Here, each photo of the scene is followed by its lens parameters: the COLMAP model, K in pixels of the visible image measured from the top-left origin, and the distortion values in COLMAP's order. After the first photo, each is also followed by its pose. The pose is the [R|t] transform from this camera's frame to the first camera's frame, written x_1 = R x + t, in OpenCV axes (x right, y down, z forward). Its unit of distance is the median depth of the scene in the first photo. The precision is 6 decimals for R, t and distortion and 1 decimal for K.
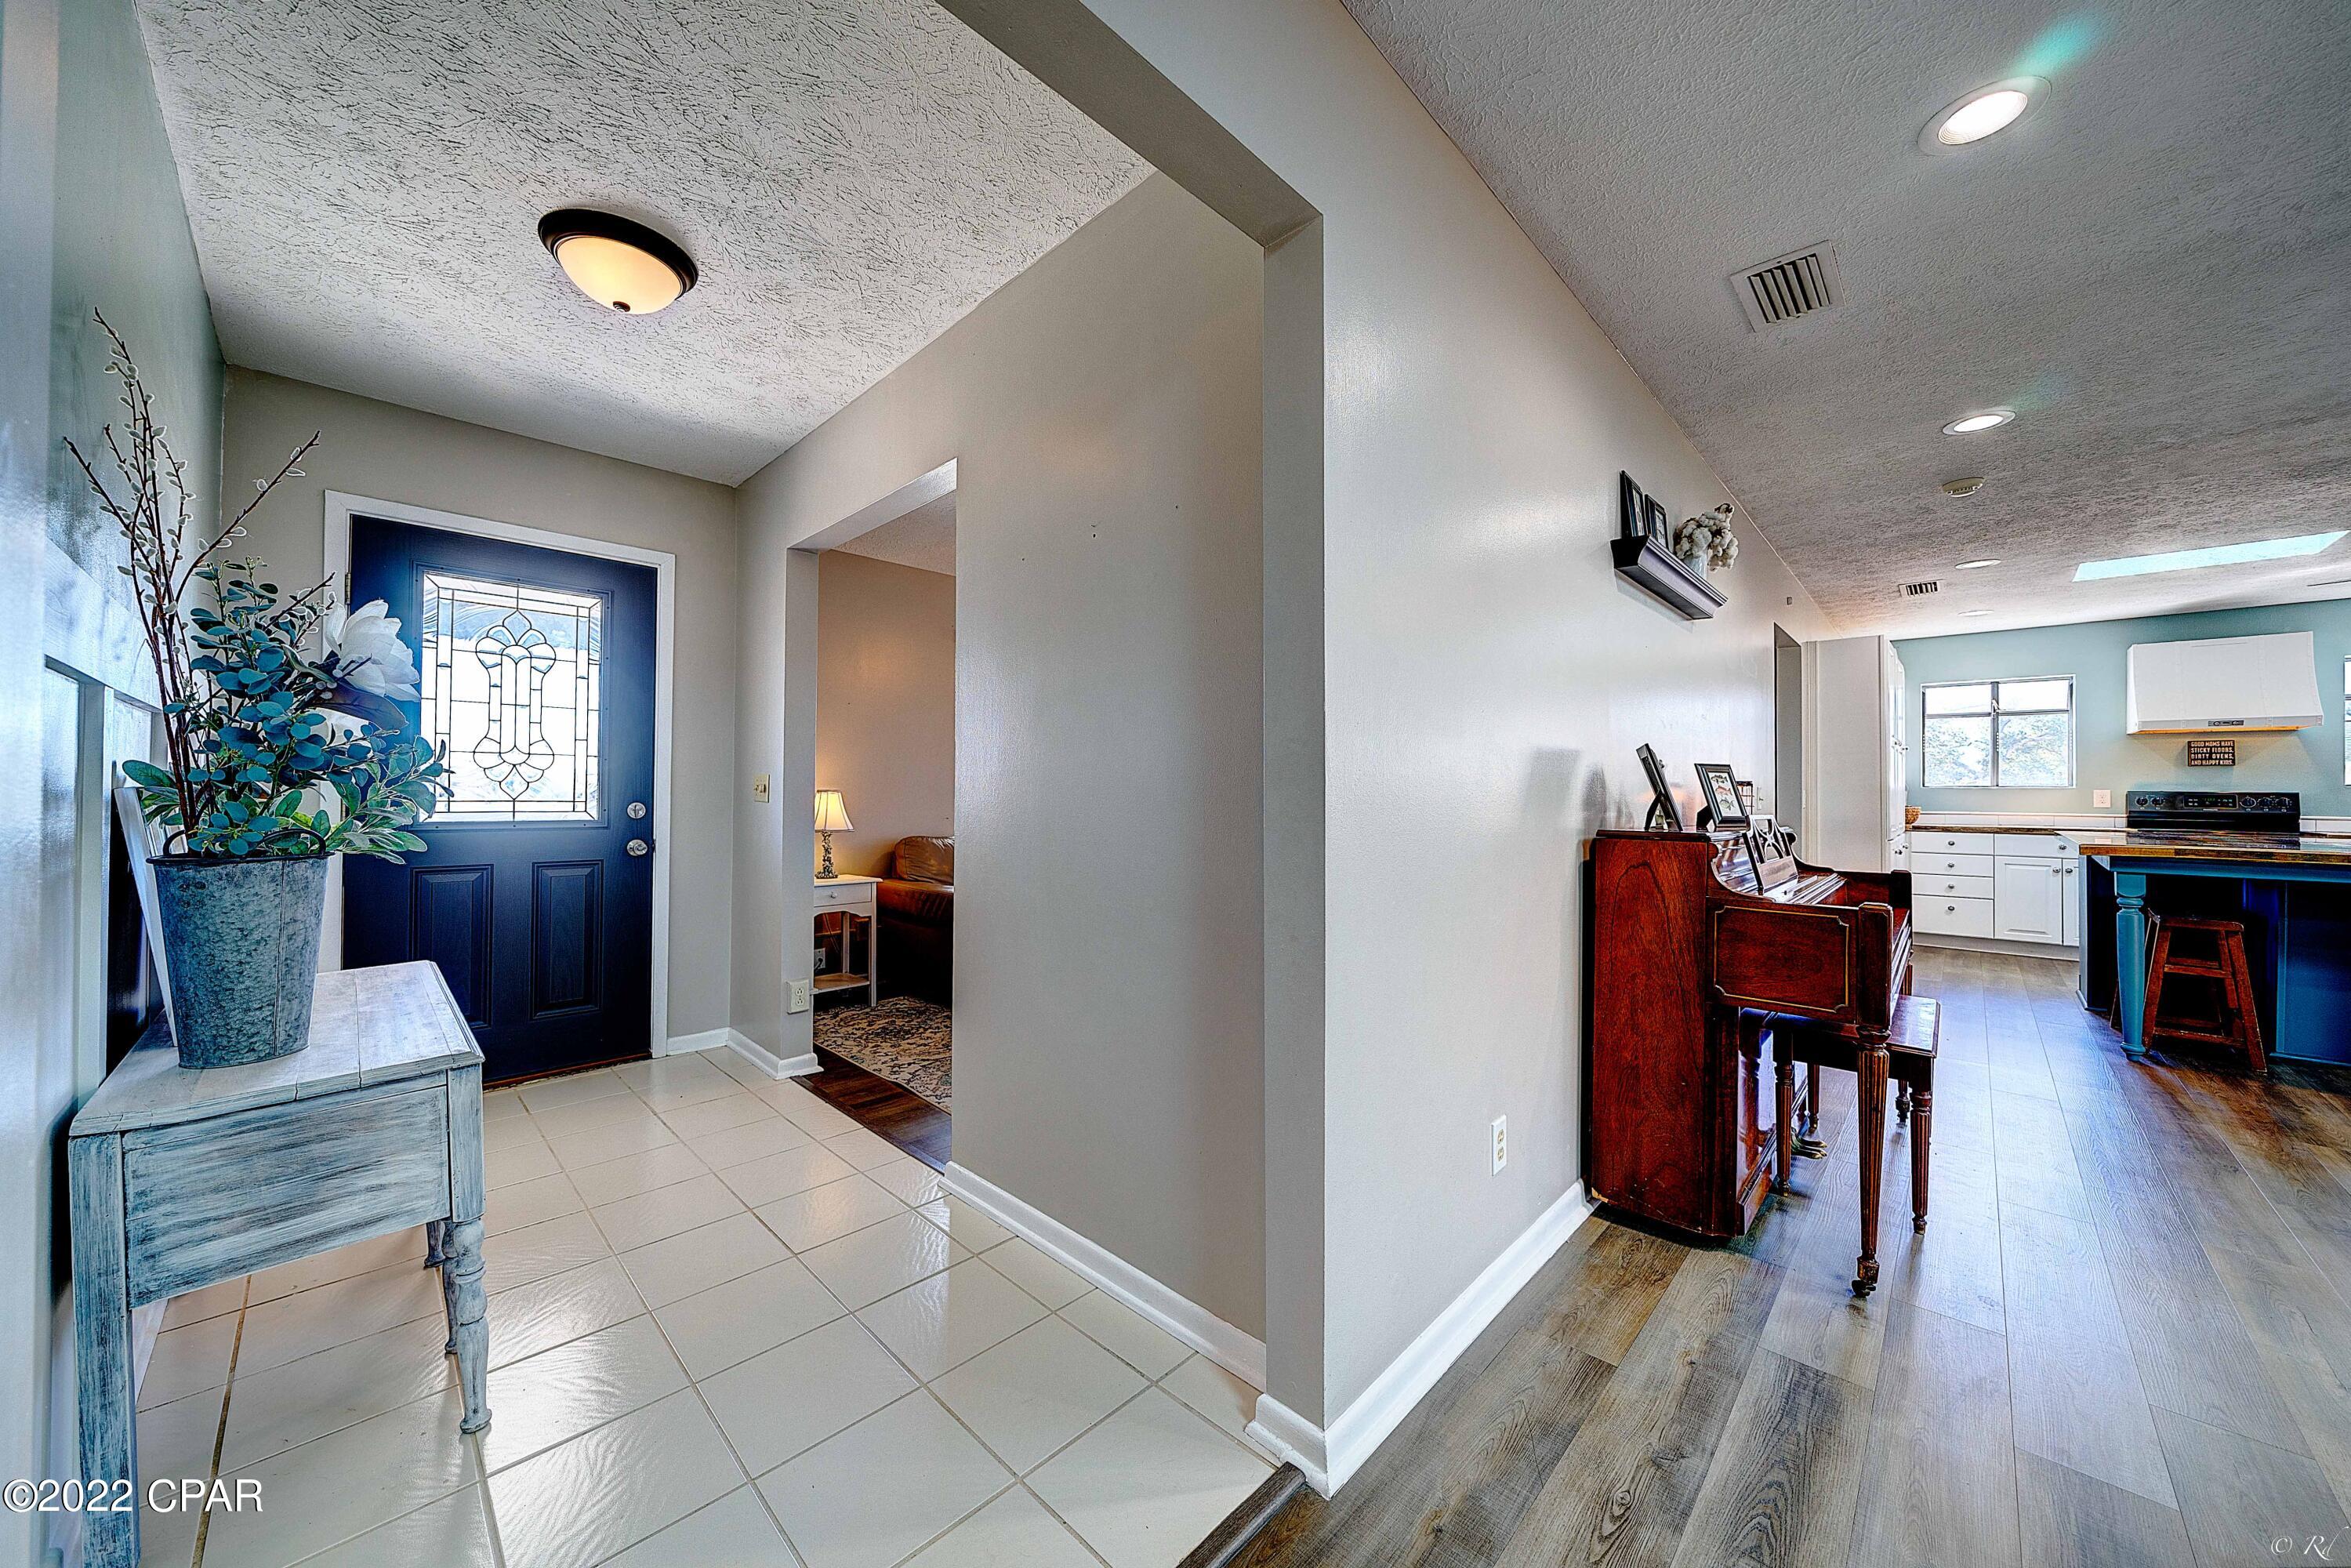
lens RADIAL K [[812.0, 0, 1175.5], [0, 812.0, 784.0], [0, 0, 1]] dist [-0.001021, -0.000109]
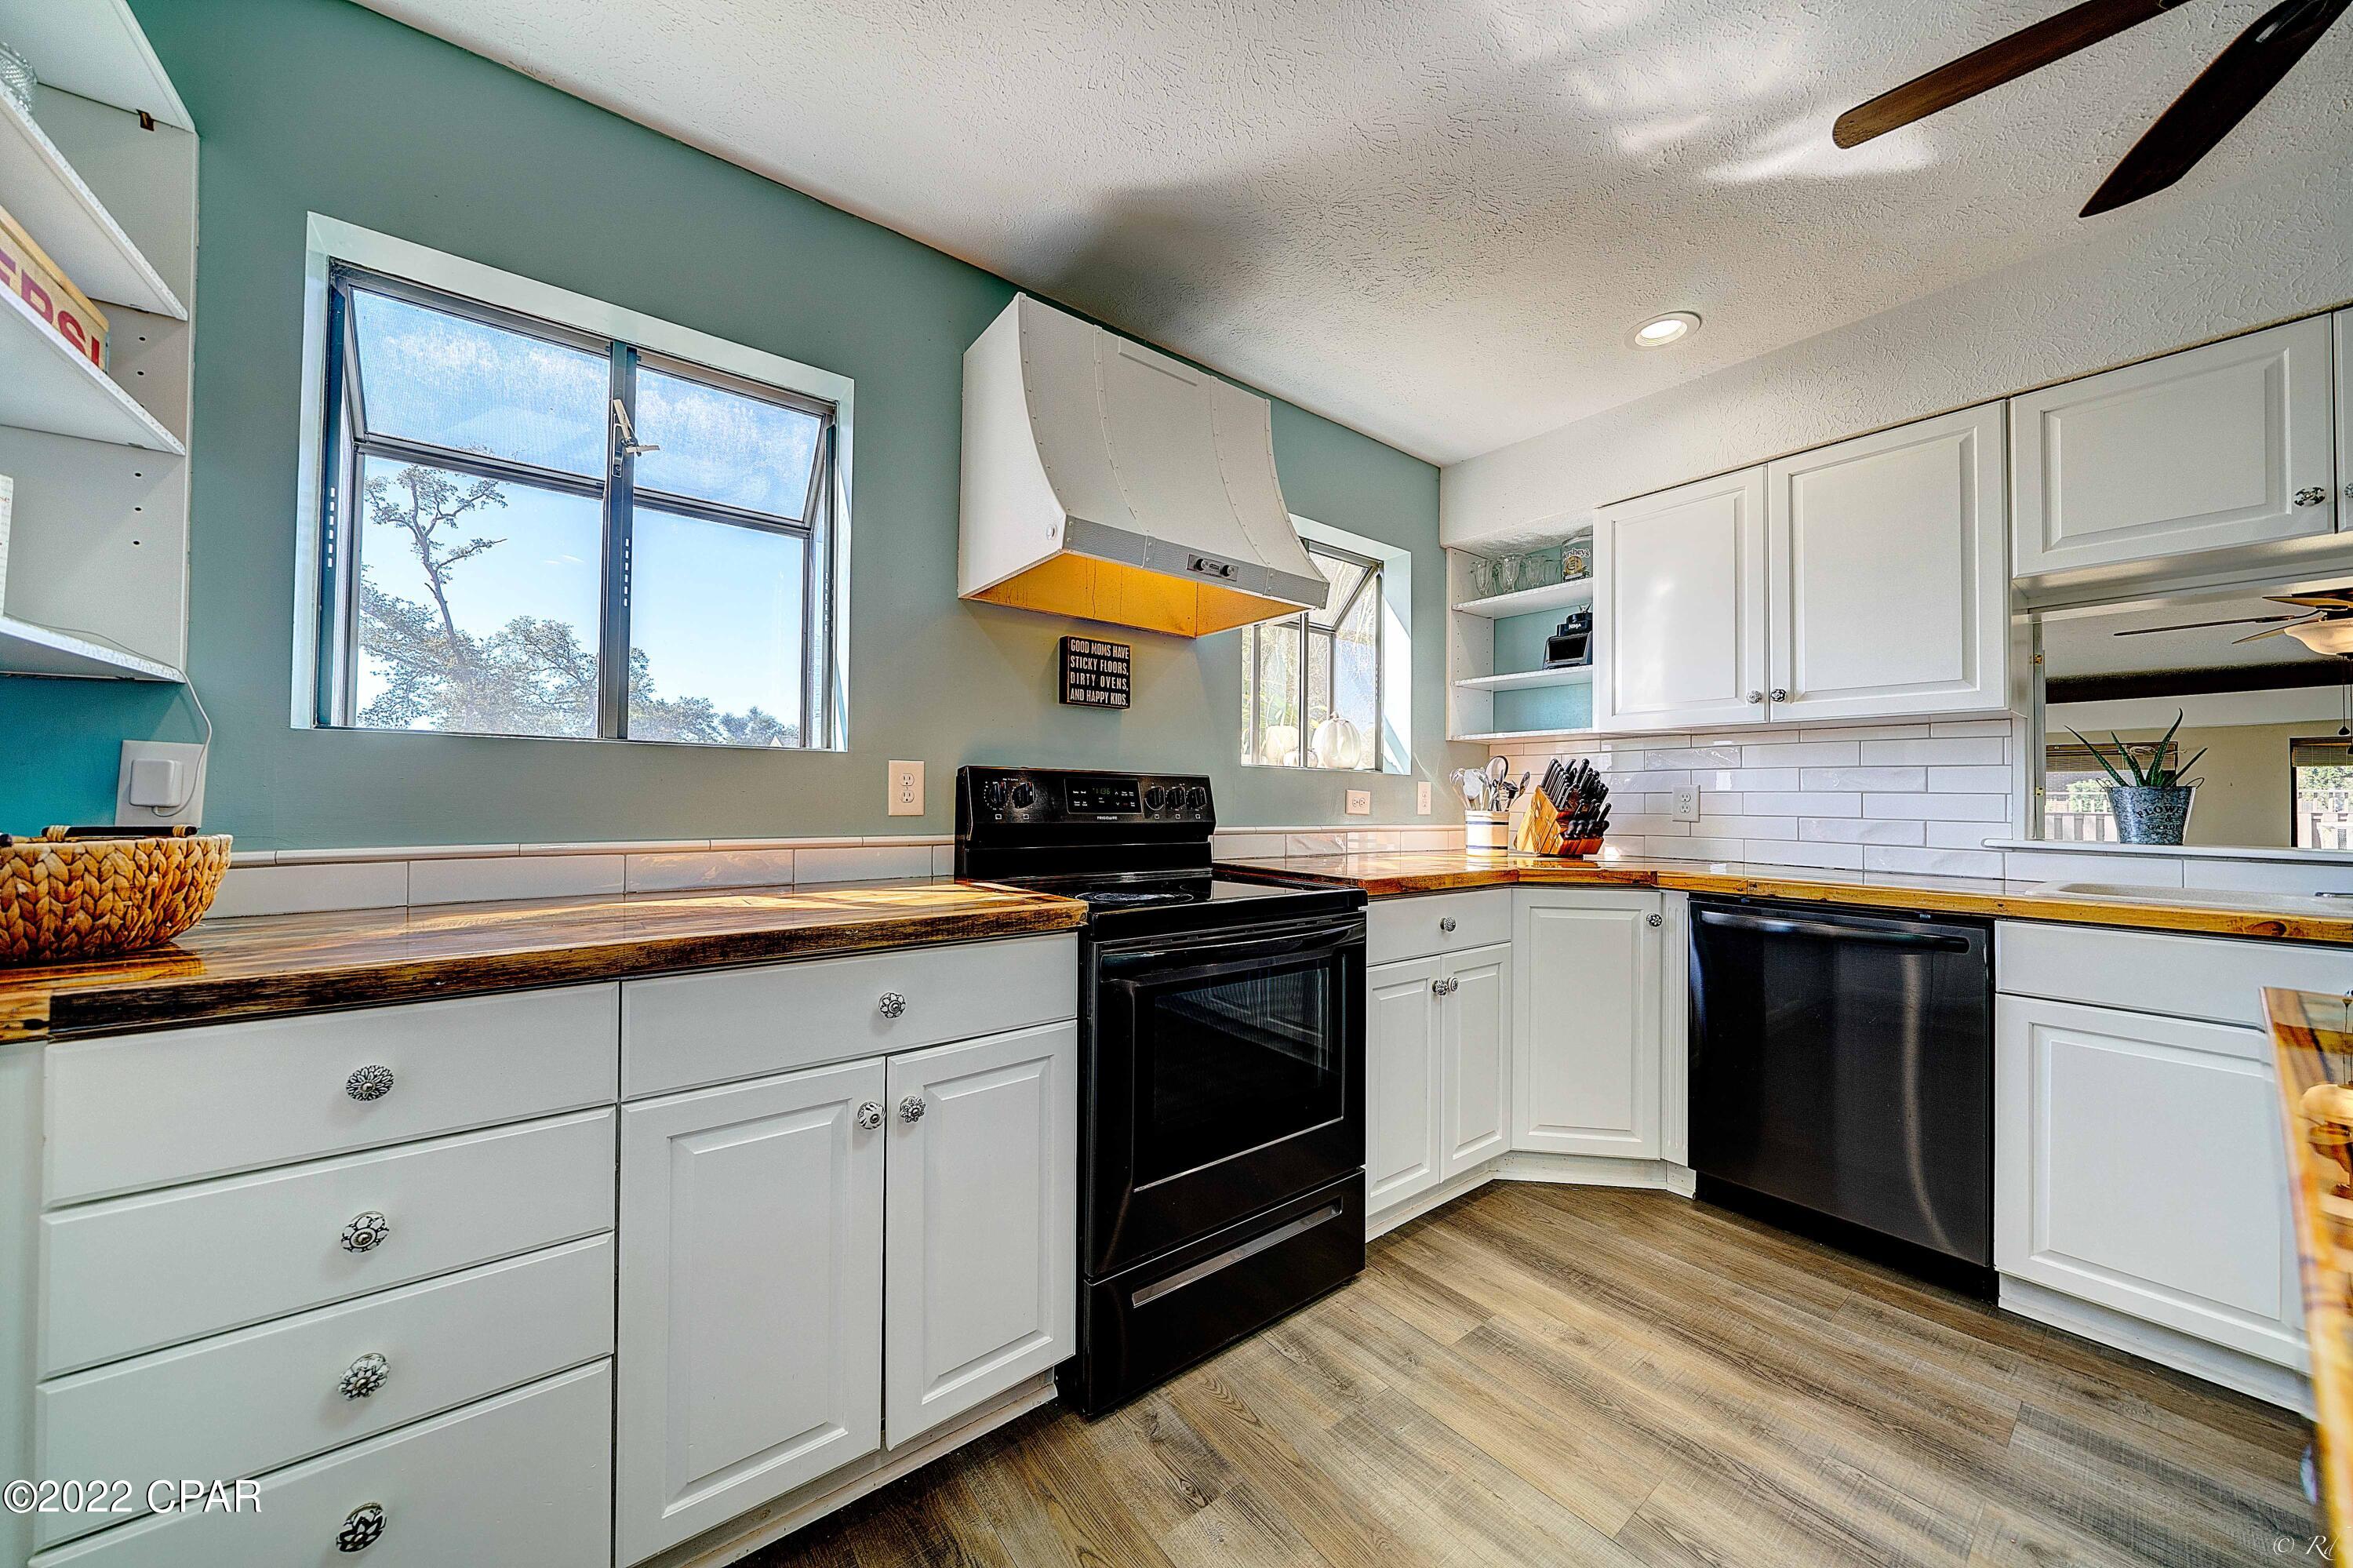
lens RADIAL K [[799.4, 0, 1176.5], [0, 799.4, 784.0], [0, 0, 1]] dist [-0.001999, -0.000015]
pose [[0.142896, 0.010214, 0.989685, 1.348025], [-0.018073, 0.999807, -0.007709, 0.026924], [-0.989573, -0.016785, 0.143053, 1.350911]]
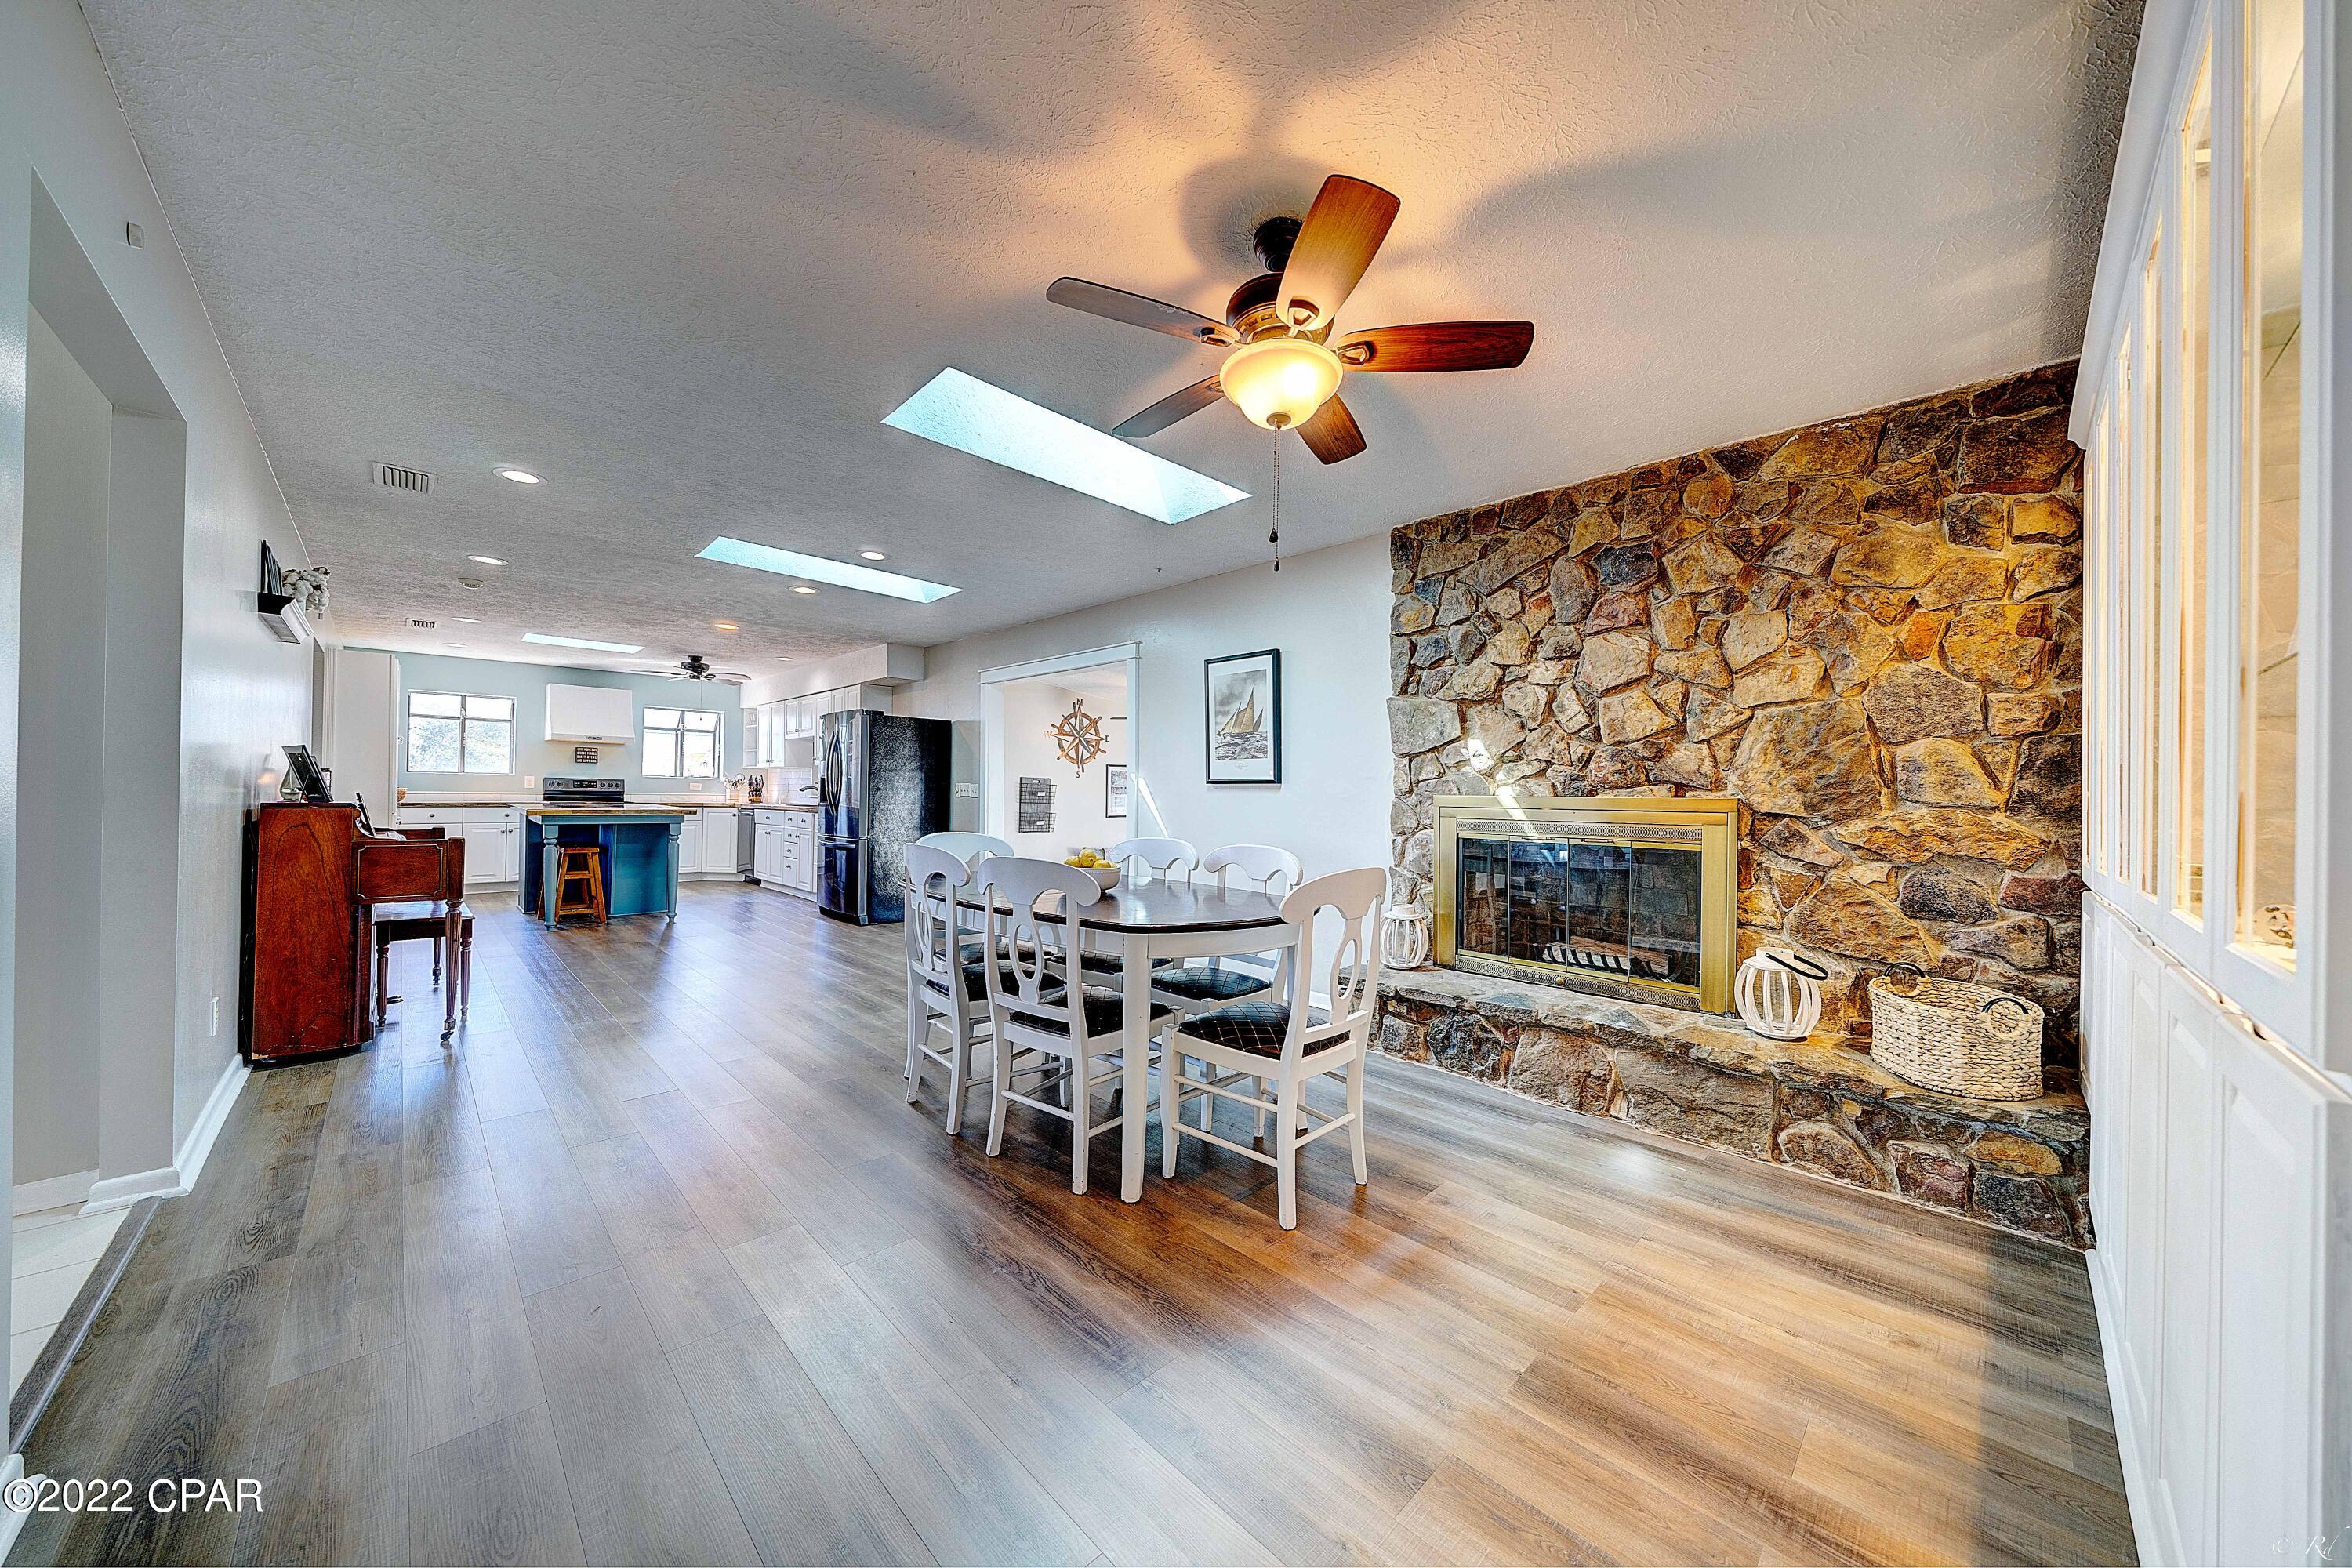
lens RADIAL K [[792.7, 0, 1176.0], [0, 792.7, 784.0], [0, 0, 1]] dist [0.000543, -0.000085]
pose [[0.021406, 0.001543, 0.999770, -0.476852], [-0.022713, 0.999741, -0.001057, -0.006757], [-0.999513, -0.022685, 0.021435, -0.362829]]
